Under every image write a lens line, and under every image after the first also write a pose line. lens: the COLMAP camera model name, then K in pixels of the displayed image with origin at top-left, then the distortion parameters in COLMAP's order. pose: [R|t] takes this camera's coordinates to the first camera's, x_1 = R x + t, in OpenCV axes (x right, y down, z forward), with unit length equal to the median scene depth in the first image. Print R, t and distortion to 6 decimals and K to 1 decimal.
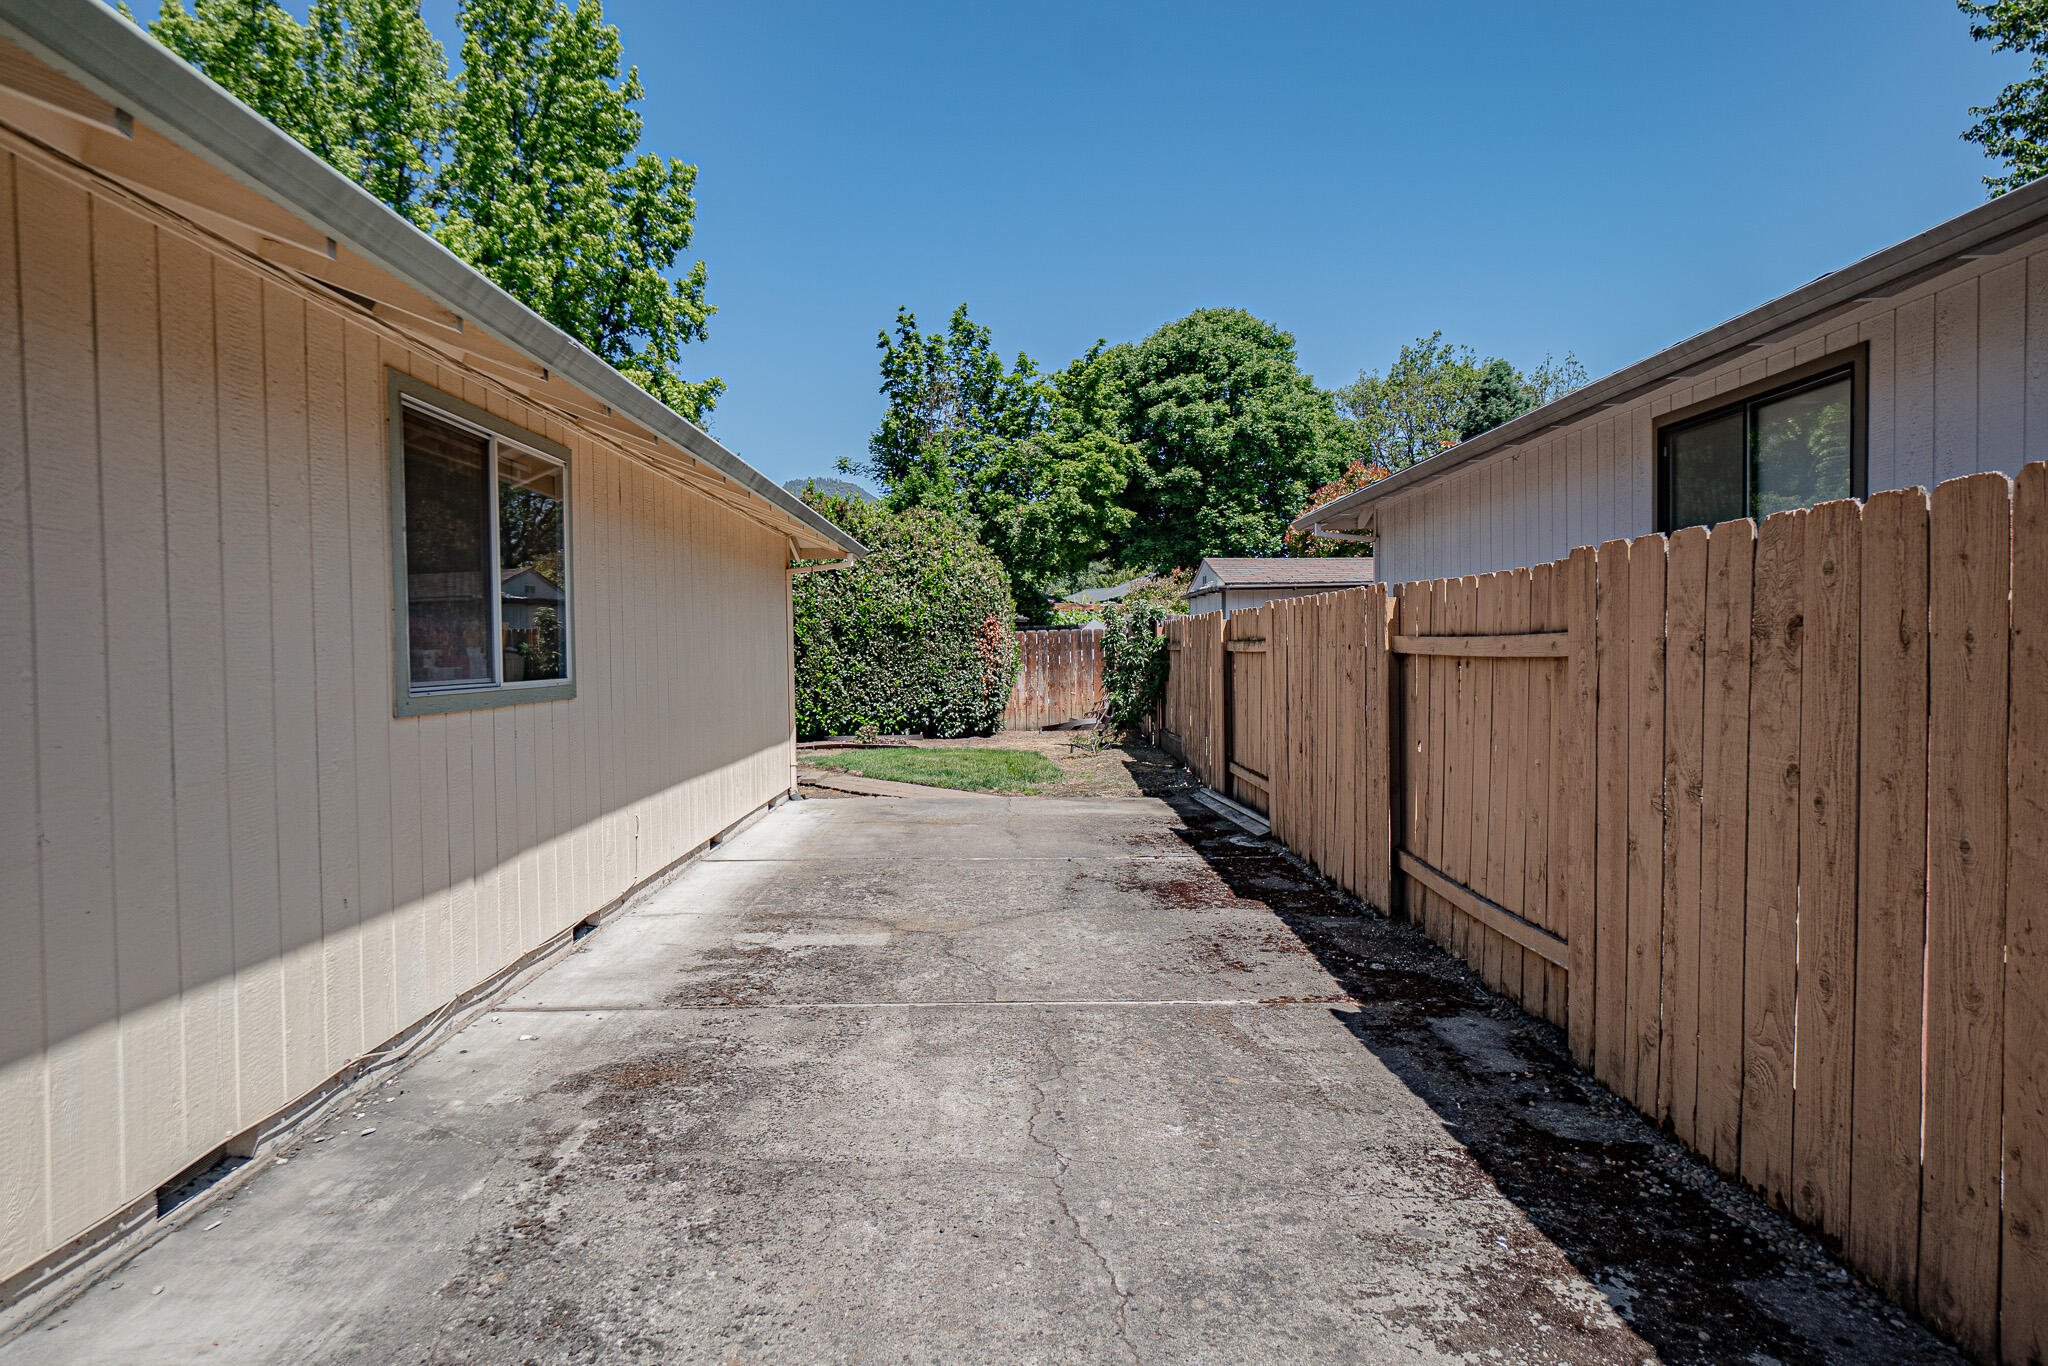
lens RADIAL K [[1155.6, 0, 1024.3], [0, 1155.6, 682.0], [0, 0, 1]] dist [-0.019464, 0.002365]
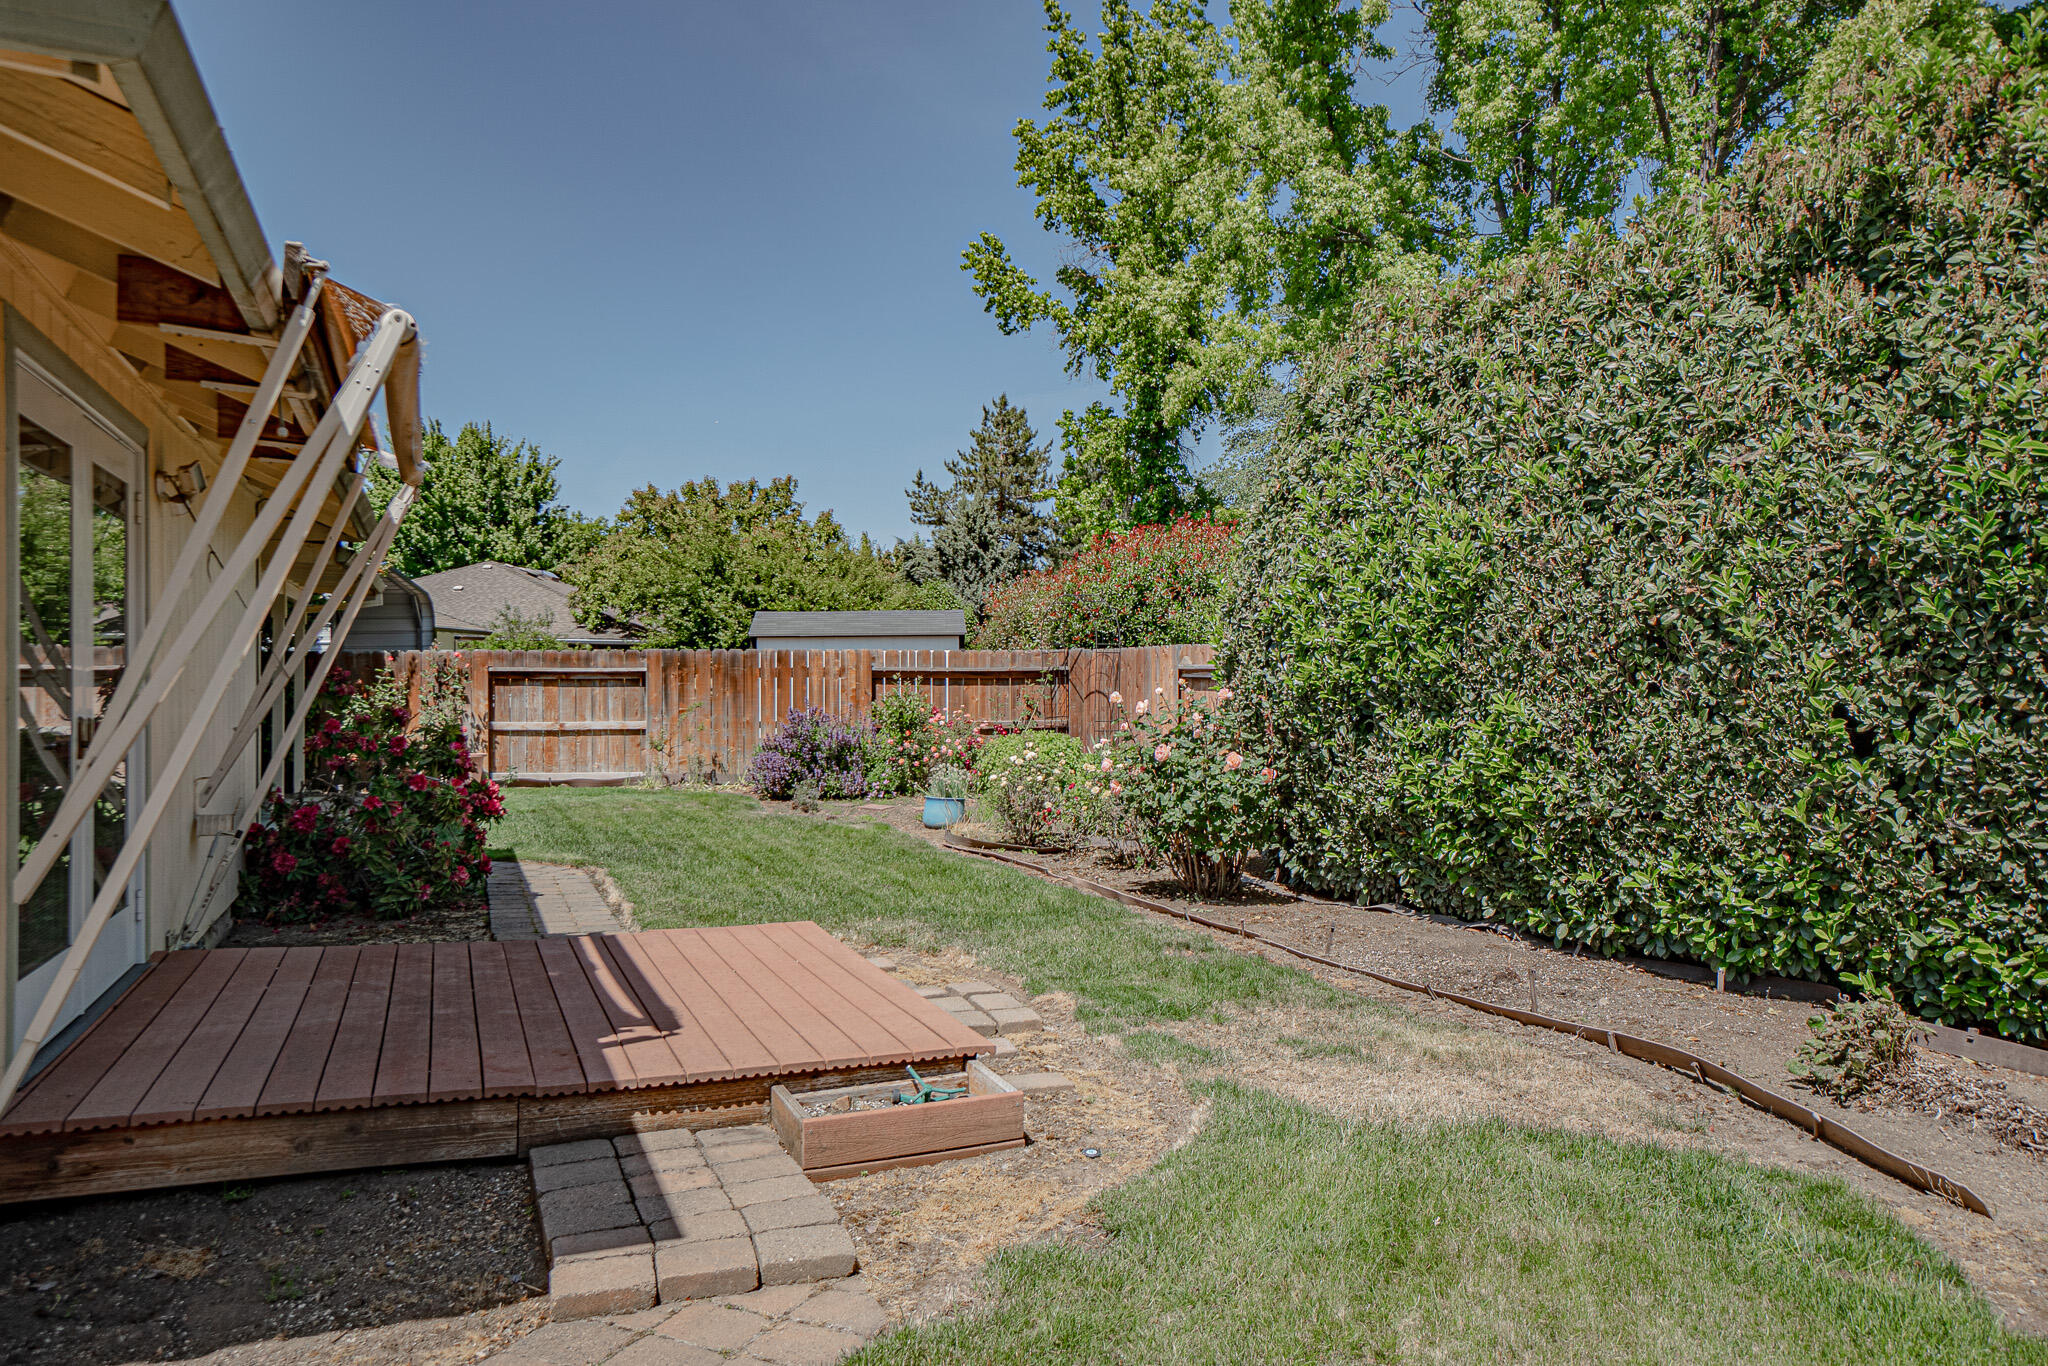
lens RADIAL K [[1408.6, 0, 1024.4], [0, 1408.6, 683.4], [0, 0, 1]] dist [-0.000154, -0.000082]
pose [[0.372897, 0.011675, -0.927799, 0.052203], [-0.030883, 0.999523, 0.000165, -0.017161], [0.927359, 0.028592, 0.373080, 0.716200]]
